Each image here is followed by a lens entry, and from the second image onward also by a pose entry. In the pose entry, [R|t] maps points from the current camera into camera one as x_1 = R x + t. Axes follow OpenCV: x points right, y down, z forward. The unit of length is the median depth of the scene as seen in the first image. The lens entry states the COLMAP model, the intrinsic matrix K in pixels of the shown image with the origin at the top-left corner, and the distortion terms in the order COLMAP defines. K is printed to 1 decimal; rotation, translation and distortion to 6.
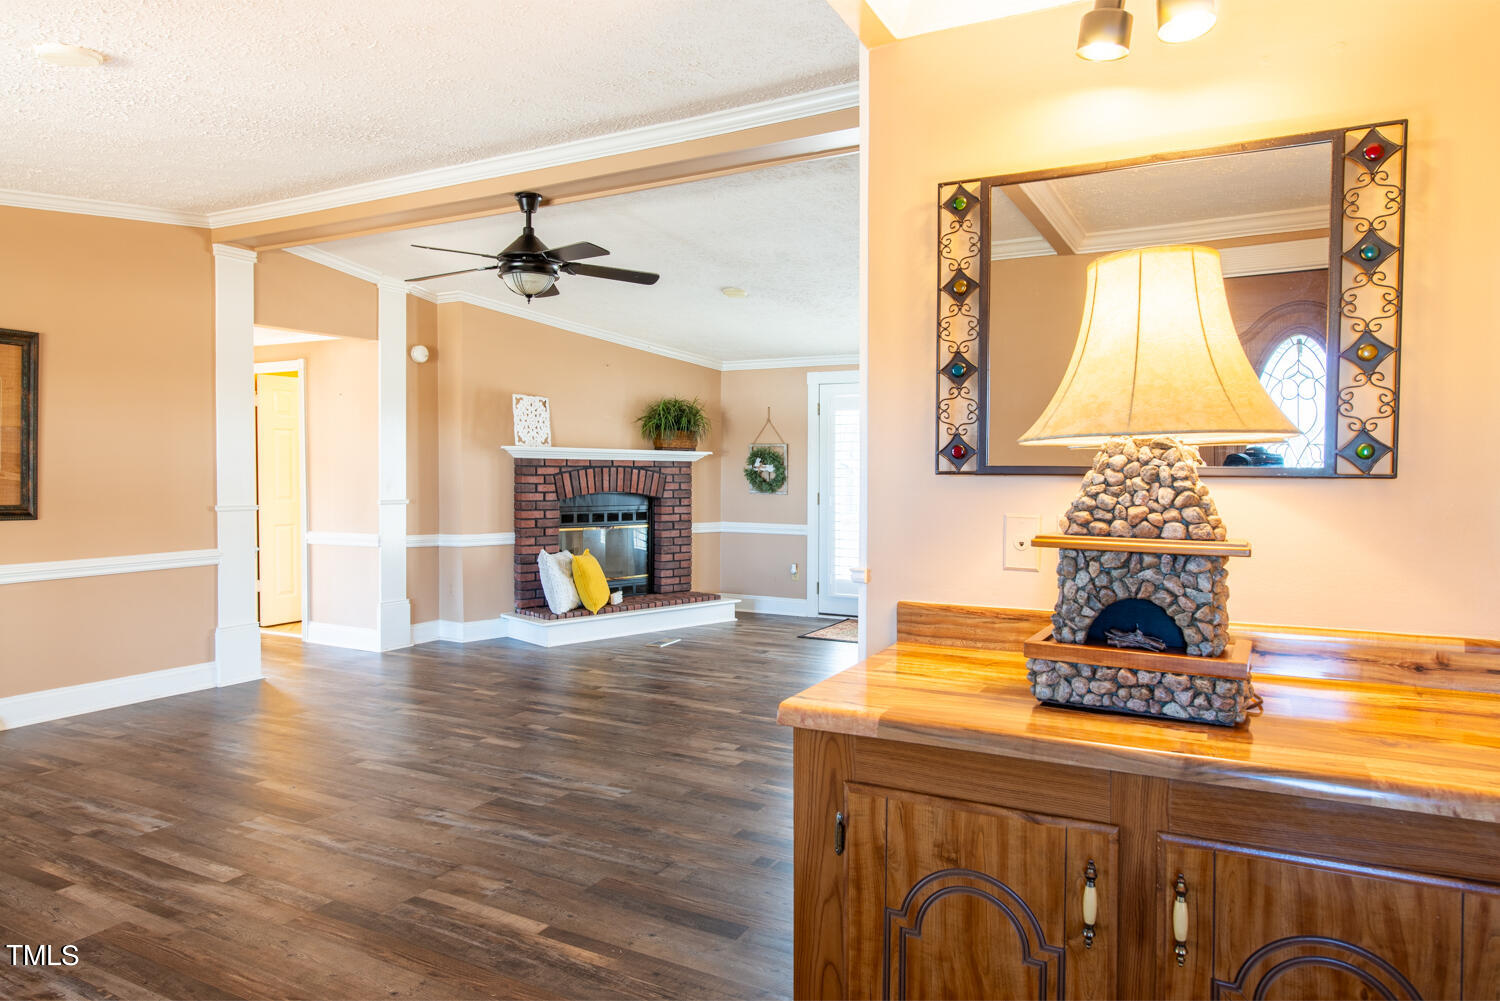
lens RADIAL K [[943.2, 0, 752.0], [0, 943.2, 490.0], [0, 0, 1]] dist [0.000859, -0.003644]
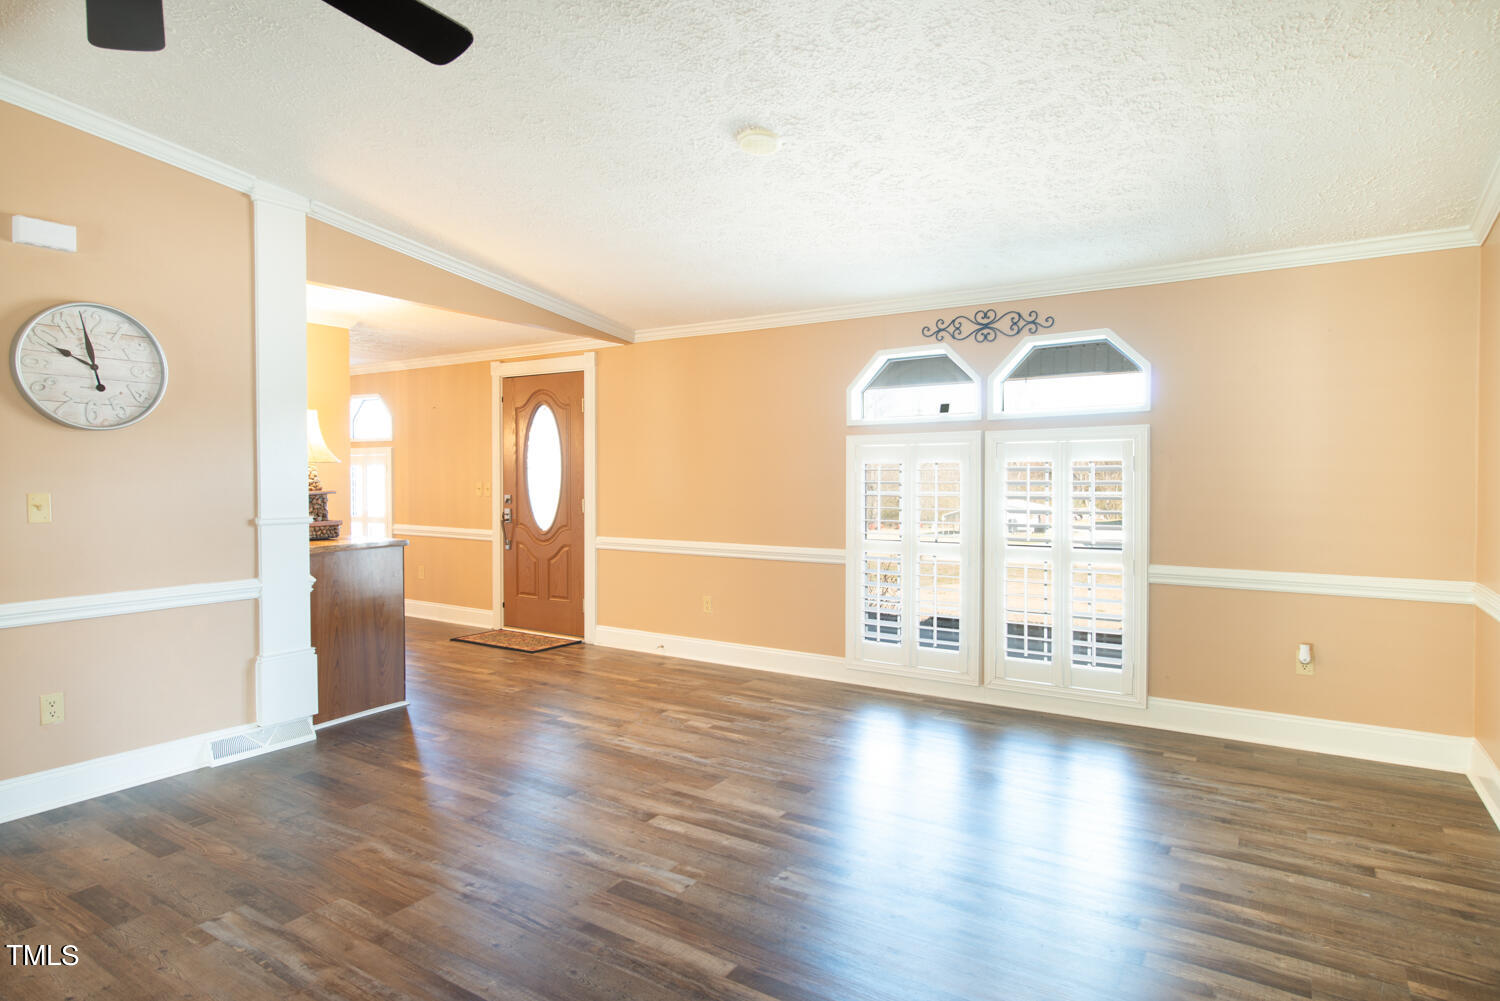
lens RADIAL K [[835.3, 0, 748.4], [0, 835.3, 498.8], [0, 0, 1]] dist [-0.004967, -0.001465]
pose [[-0.995652, -0.003542, 0.093087, -0.292363], [0.001439, 0.998573, 0.053386, -0.016442], [-0.093143, 0.053288, -0.994226, 0.767979]]
